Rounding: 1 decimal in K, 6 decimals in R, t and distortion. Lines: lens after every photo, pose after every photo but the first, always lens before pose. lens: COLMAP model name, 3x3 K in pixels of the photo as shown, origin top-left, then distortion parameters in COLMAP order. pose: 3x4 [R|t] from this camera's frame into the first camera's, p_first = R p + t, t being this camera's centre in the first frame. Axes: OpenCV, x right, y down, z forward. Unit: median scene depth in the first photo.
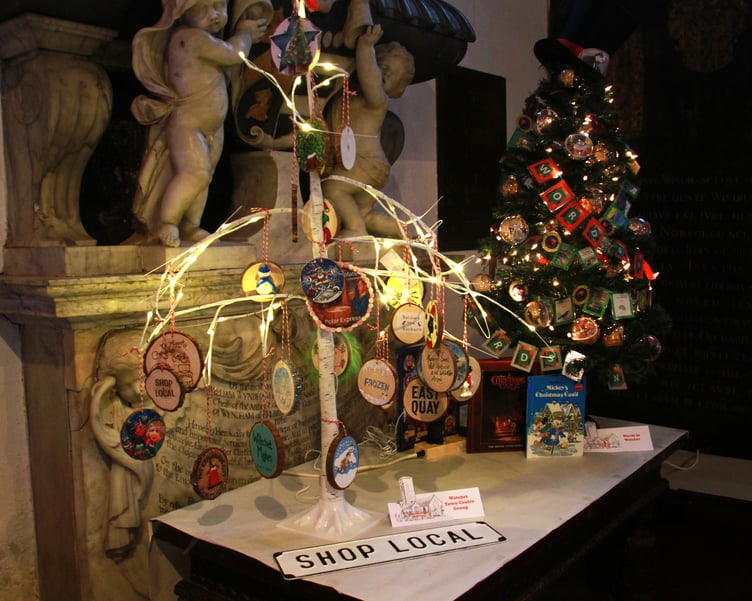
lens RADIAL K [[812.9, 0, 377.1], [0, 812.9, 306.0], [0, 0, 1]] dist [-0.102301, 0.000000]
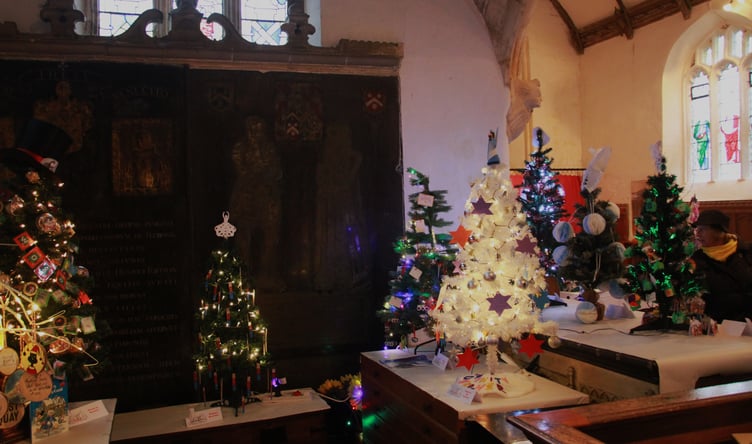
lens RADIAL K [[659.9, 0, 394.6], [0, 659.9, 202.6], [0, 0, 1]] dist [-0.100646, 0.056193]
pose [[0.524942, -0.008193, 0.851098, -0.429073], [0.130396, 0.988923, -0.070907, -0.066500], [-0.841090, 0.148202, 0.520196, -0.178405]]
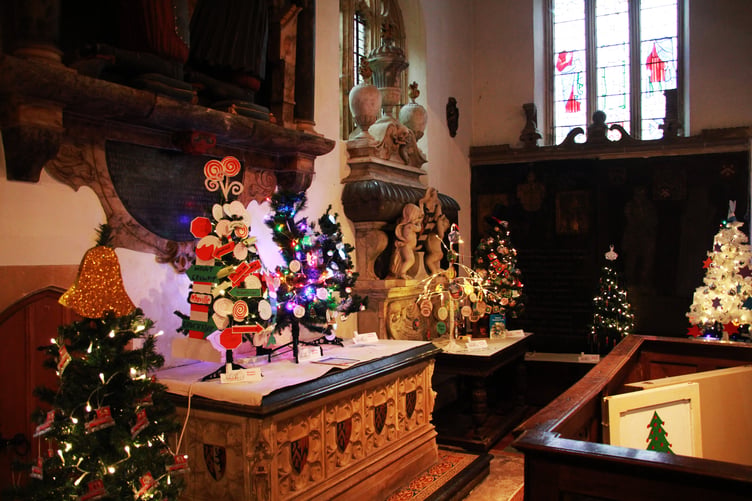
lens RADIAL K [[666.3, 0, 377.3], [0, 666.3, 249.9], [0, 0, 1]] dist [-0.080380, 0.005332]
pose [[0.984027, -0.008038, 0.177840, -0.796858], [0.027136, 0.994079, -0.105219, 0.095753], [-0.175941, 0.108364, 0.978418, -1.747272]]
